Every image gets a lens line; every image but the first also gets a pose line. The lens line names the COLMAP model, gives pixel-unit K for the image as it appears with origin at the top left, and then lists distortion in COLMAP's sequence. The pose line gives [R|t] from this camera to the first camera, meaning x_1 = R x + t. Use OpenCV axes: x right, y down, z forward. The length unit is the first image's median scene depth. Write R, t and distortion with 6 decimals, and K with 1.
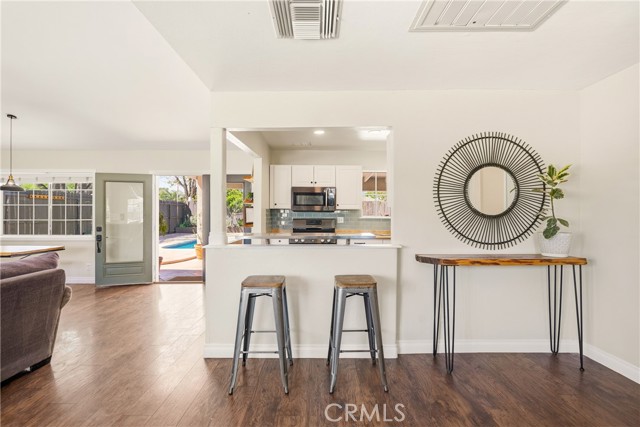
lens RADIAL K [[297.3, 0, 320.0], [0, 297.3, 211.6], [0, 0, 1]] dist [0.004603, -0.000212]
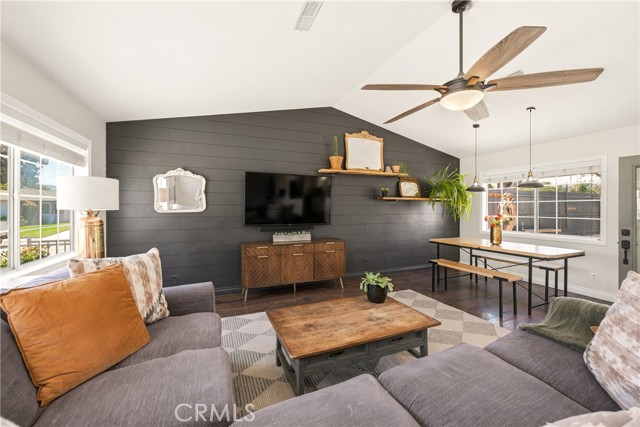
lens RADIAL K [[254.3, 0, 322.7], [0, 254.3, 210.5], [0, 0, 1]] dist [0.006321, -0.003571]
pose [[0.381897, 0.008125, -0.924169, -0.451082], [0.005131, 0.999927, 0.010911, -0.006022], [0.924191, -0.008909, 0.381827, 0.064230]]
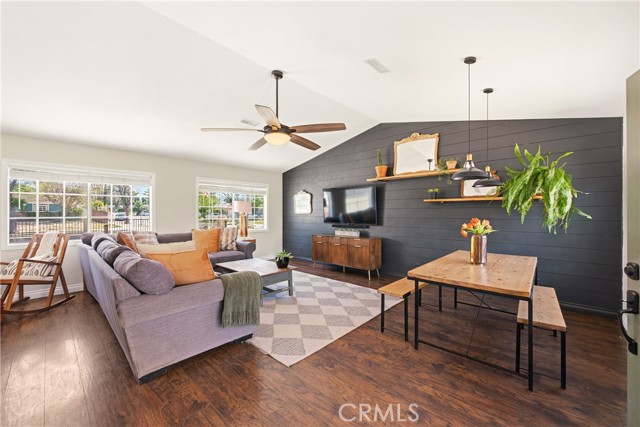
lens RADIAL K [[254.3, 0, 324.0], [0, 254.3, 213.2], [0, 0, 1]] dist [0.006321, -0.003571]
pose [[-0.677785, 0.003009, -0.735254, -0.360728], [0.003436, 0.999994, 0.000925, 0.000620], [0.735252, -0.001899, -0.677791, 0.950975]]
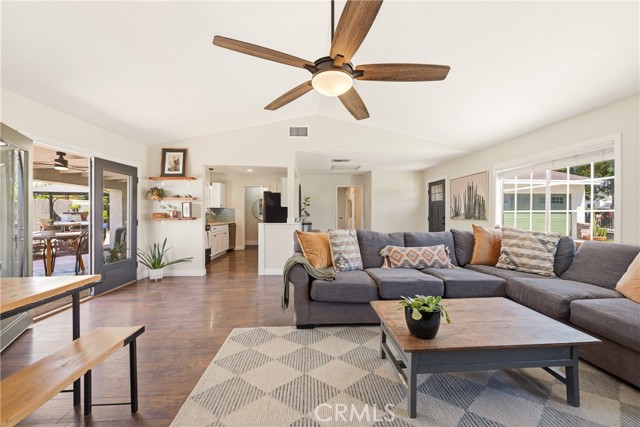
lens RADIAL K [[254.3, 0, 321.9], [0, 254.3, 211.8], [0, 0, 1]] dist [0.006321, -0.003571]
pose [[-0.038406, 0.003201, 0.999257, -1.149851], [-0.003249, 0.999989, -0.003328, 0.018552], [-0.999257, -0.003375, -0.038396, 0.467027]]
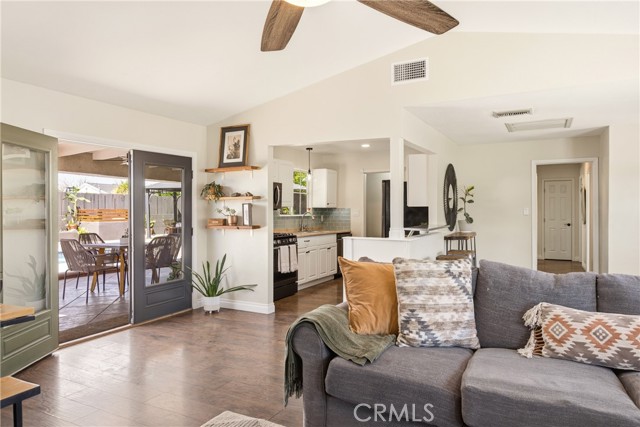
lens RADIAL K [[422.5, 0, 321.1], [0, 422.5, 210.9], [0, 0, 1]] dist [-0.002025, -0.000252]
pose [[0.476801, -0.002482, 0.879008, -1.040984], [-0.001795, 0.999991, 0.003797, -0.002384], [-0.879010, -0.003389, 0.476792, 0.265135]]
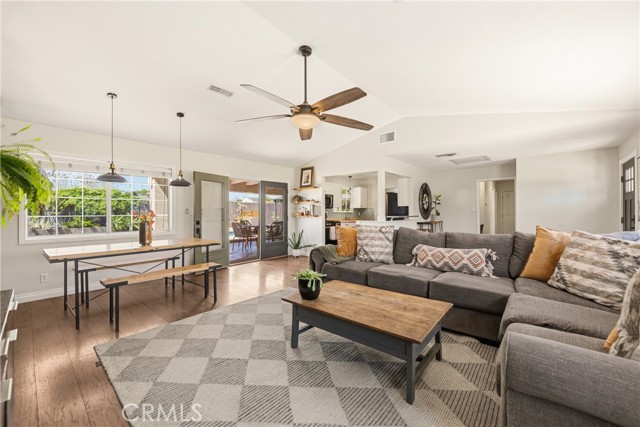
lens RADIAL K [[254.3, 0, 321.5], [0, 254.3, 212.2], [0, 0, 1]] dist [0.006321, -0.003571]
pose [[0.659665, -0.000766, 0.751560, -1.156138], [0.000203, 1.000000, 0.000841, 0.020144], [-0.751560, -0.000402, 0.659664, 0.032692]]
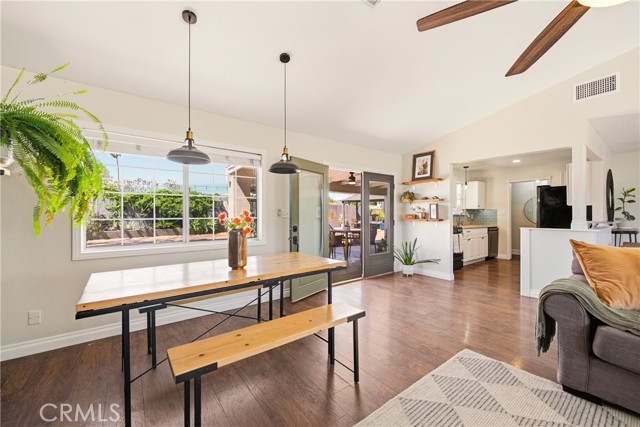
lens RADIAL K [[254.3, 0, 323.3], [0, 254.3, 214.6], [0, 0, 1]] dist [0.006321, -0.003571]
pose [[0.800560, 0.000352, 0.599252, -1.090594], [-0.001930, 0.999996, 0.001991, 0.021056], [-0.599249, -0.002750, 0.800558, 0.419061]]
